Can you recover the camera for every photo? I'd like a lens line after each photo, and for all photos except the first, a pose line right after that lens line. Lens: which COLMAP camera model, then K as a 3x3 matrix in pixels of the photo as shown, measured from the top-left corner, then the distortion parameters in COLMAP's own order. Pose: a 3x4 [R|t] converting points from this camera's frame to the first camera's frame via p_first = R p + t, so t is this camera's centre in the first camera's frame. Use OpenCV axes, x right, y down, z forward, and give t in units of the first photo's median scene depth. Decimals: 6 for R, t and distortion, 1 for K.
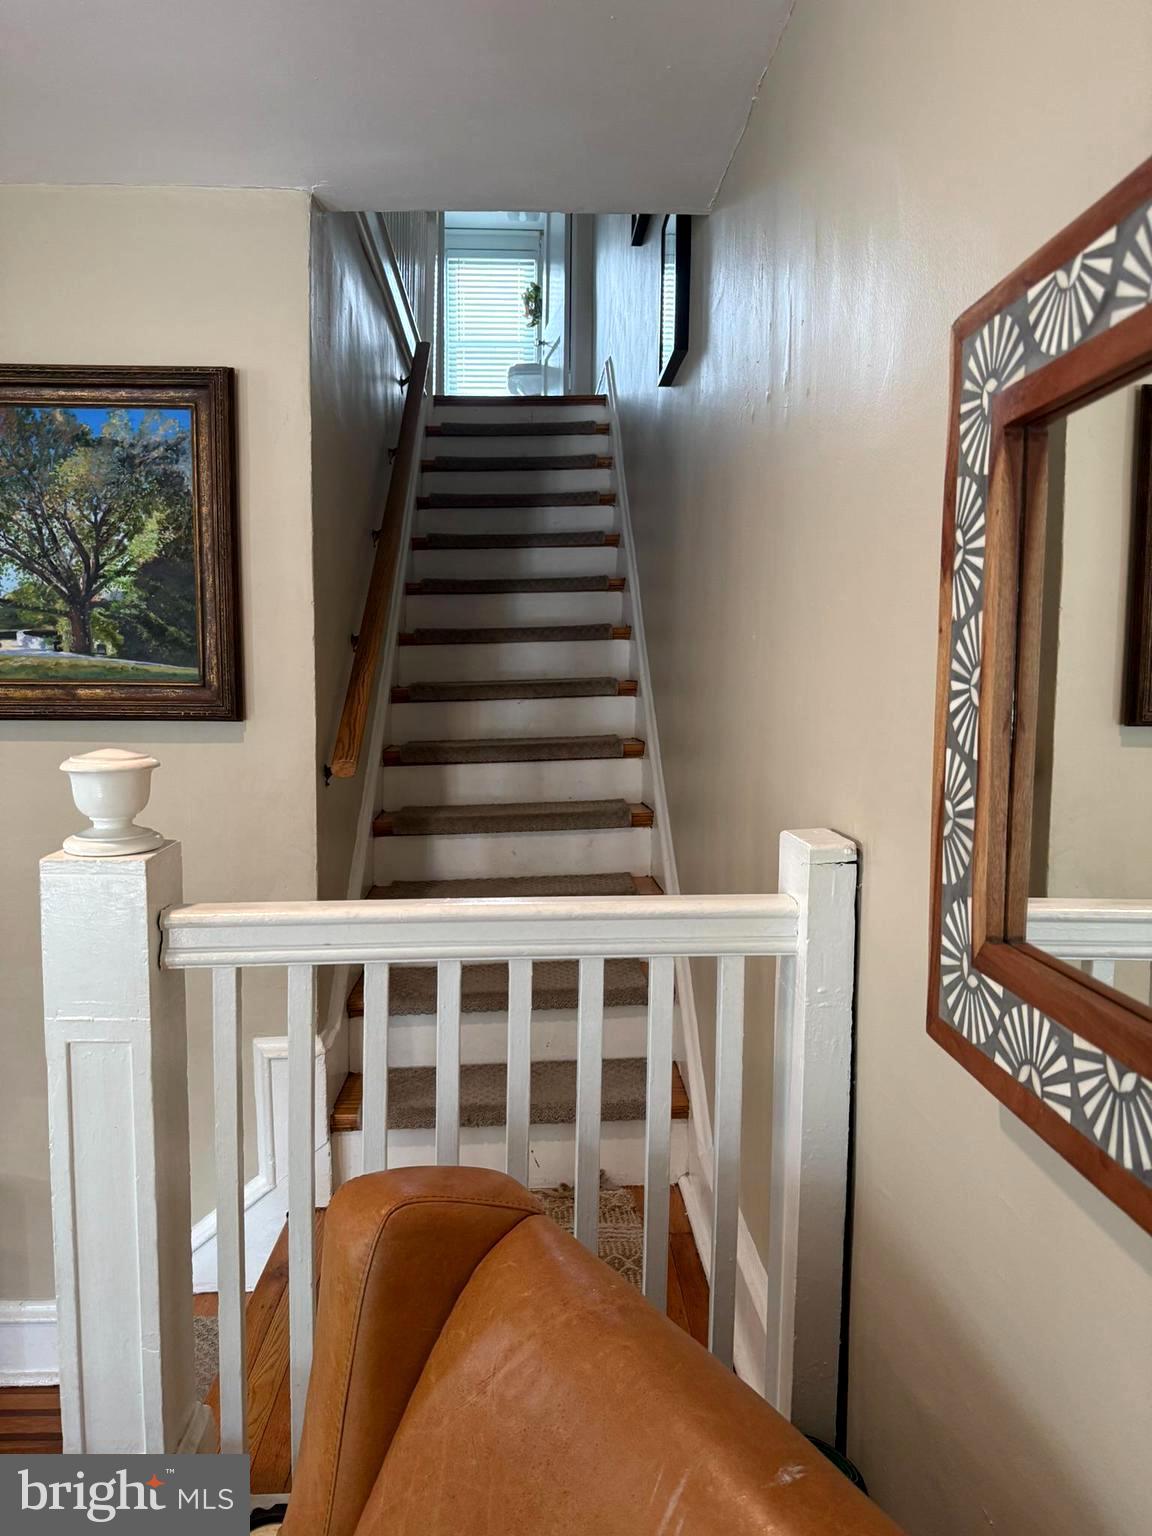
lens RADIAL K [[1087.7, 0, 573.8], [0, 1087.7, 769.9], [0, 0, 1]] dist [0.045693, -0.000132]
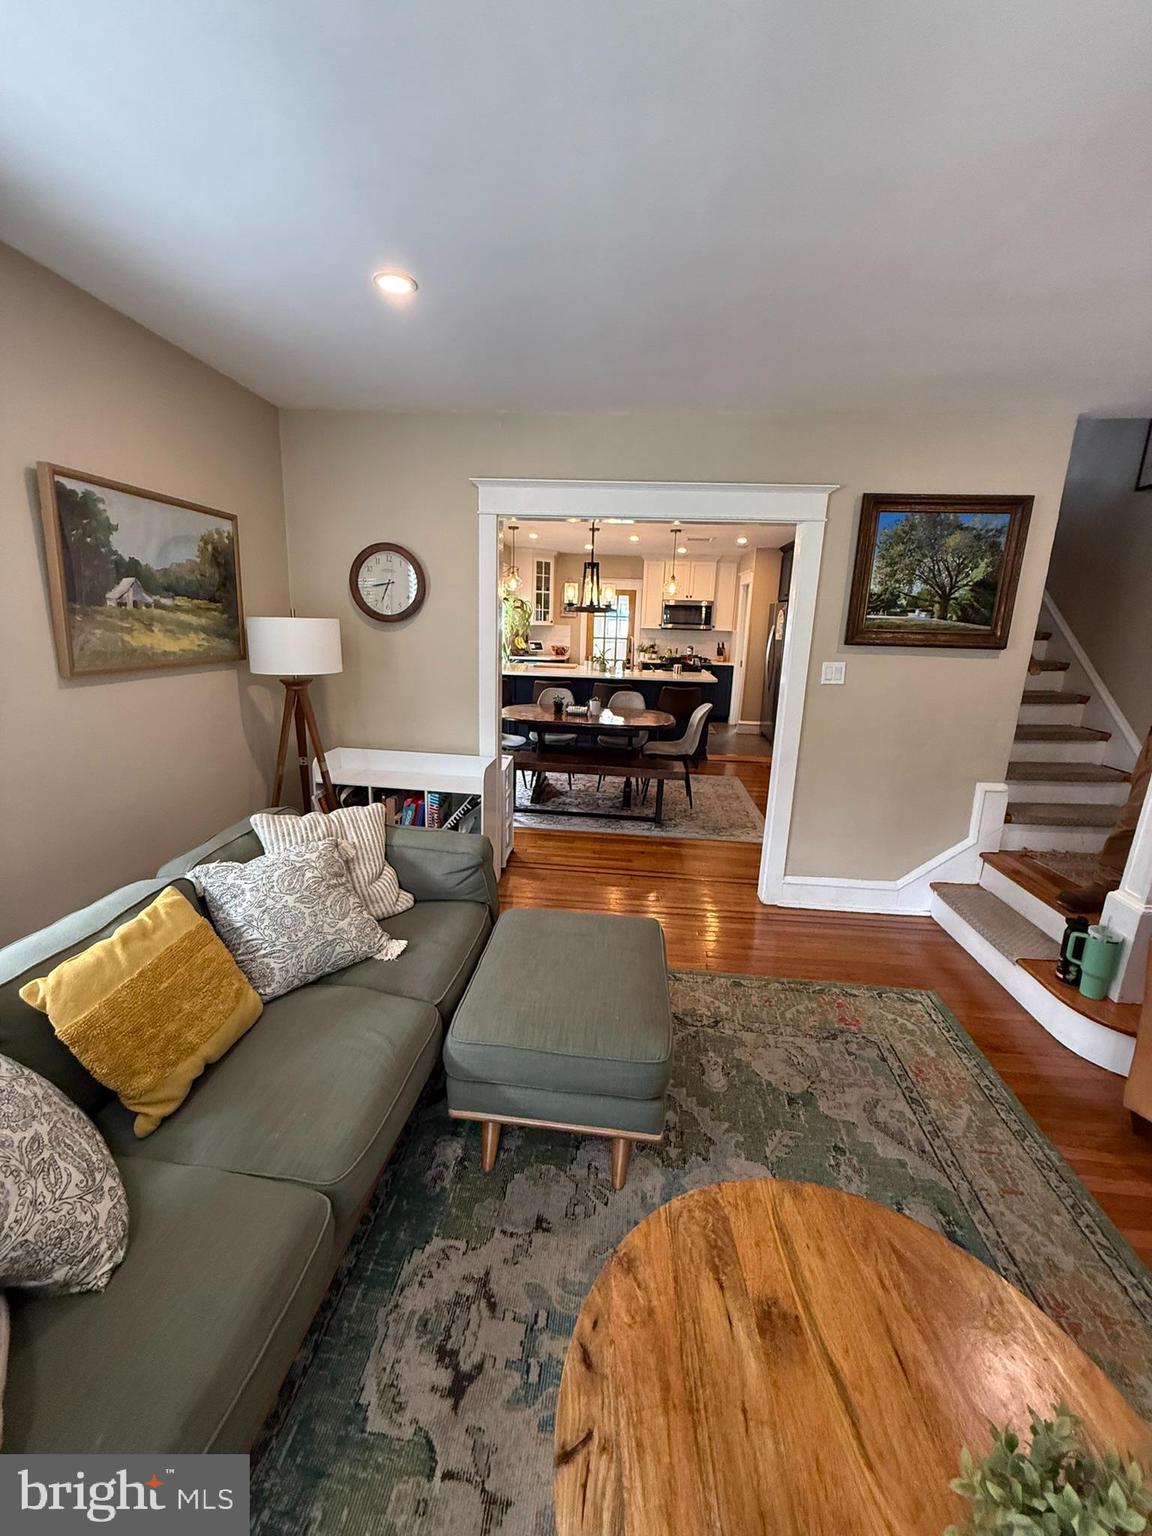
lens RADIAL K [[626.6, 0, 574.5], [0, 626.6, 768.9], [0, 0, 1]] dist [-0.000525, 0.000785]
pose [[0.989767, 0.062130, -0.128461, -1.051291], [-0.042590, 0.987827, 0.149609, 0.045806], [0.136192, -0.142607, 0.980365, -0.499202]]
